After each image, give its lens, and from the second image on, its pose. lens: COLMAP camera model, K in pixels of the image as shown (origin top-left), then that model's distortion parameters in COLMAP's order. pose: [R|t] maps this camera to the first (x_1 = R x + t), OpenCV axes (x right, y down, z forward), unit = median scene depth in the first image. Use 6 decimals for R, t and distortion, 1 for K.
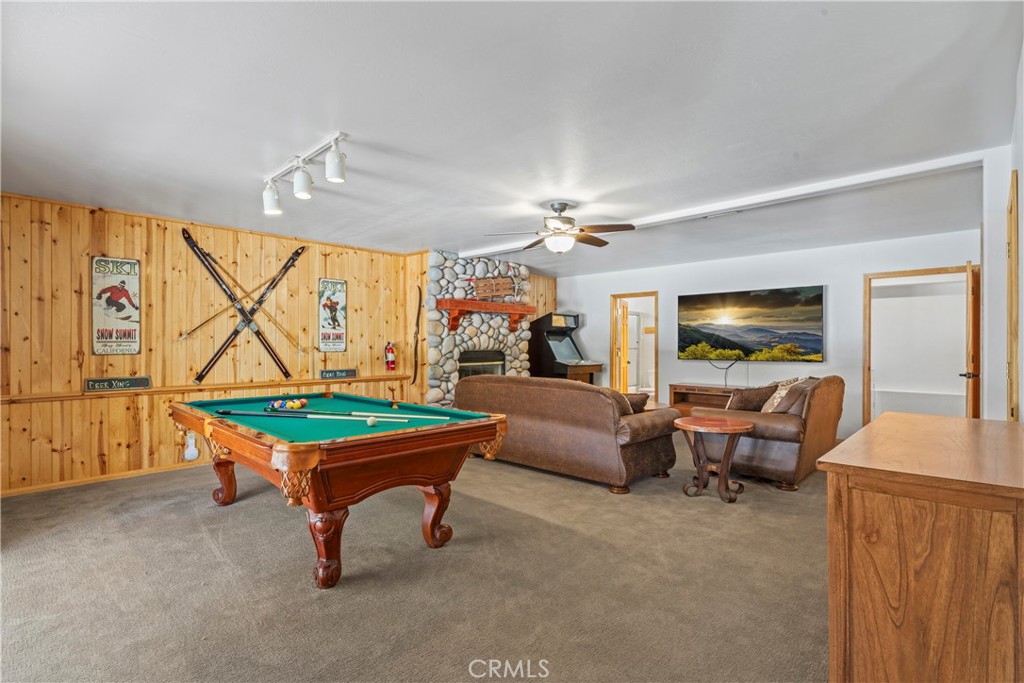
lens RADIAL K [[495.2, 0, 512.0], [0, 495.2, 341.5], [0, 0, 1]] dist [0.001055, -0.000074]
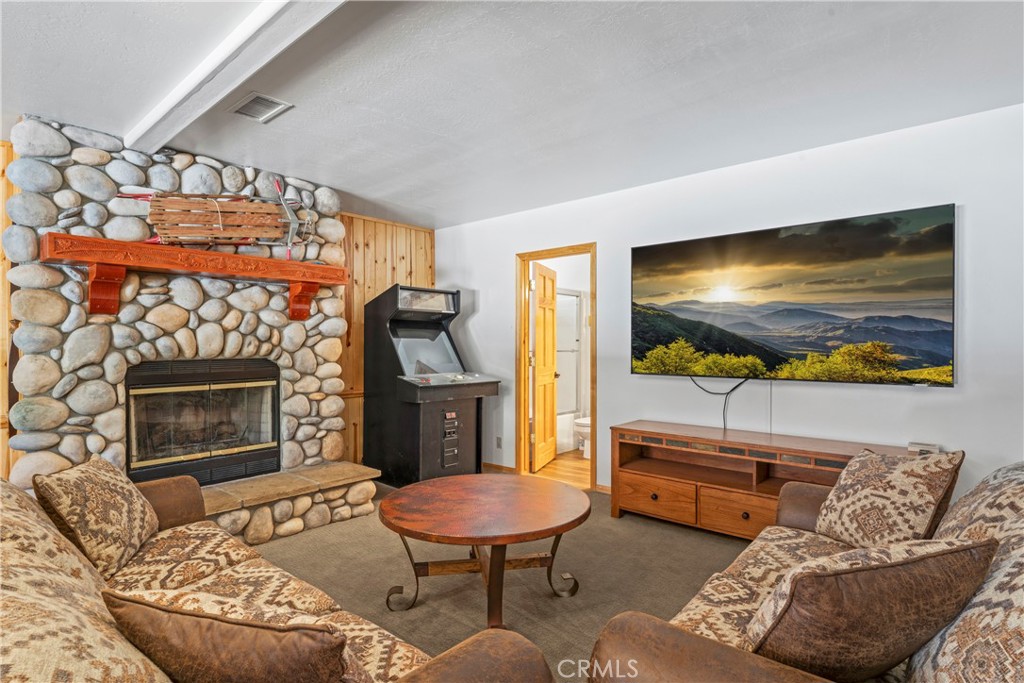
lens RADIAL K [[526.9, 0, 512.0], [0, 526.9, 341.5], [0, 0, 1]] dist [0.003236, 0.000675]
pose [[0.999159, -0.003329, 0.040871, 0.217764], [0.003261, 0.999993, 0.001736, 0.002004], [-0.040876, -0.001601, 0.999163, 0.532628]]
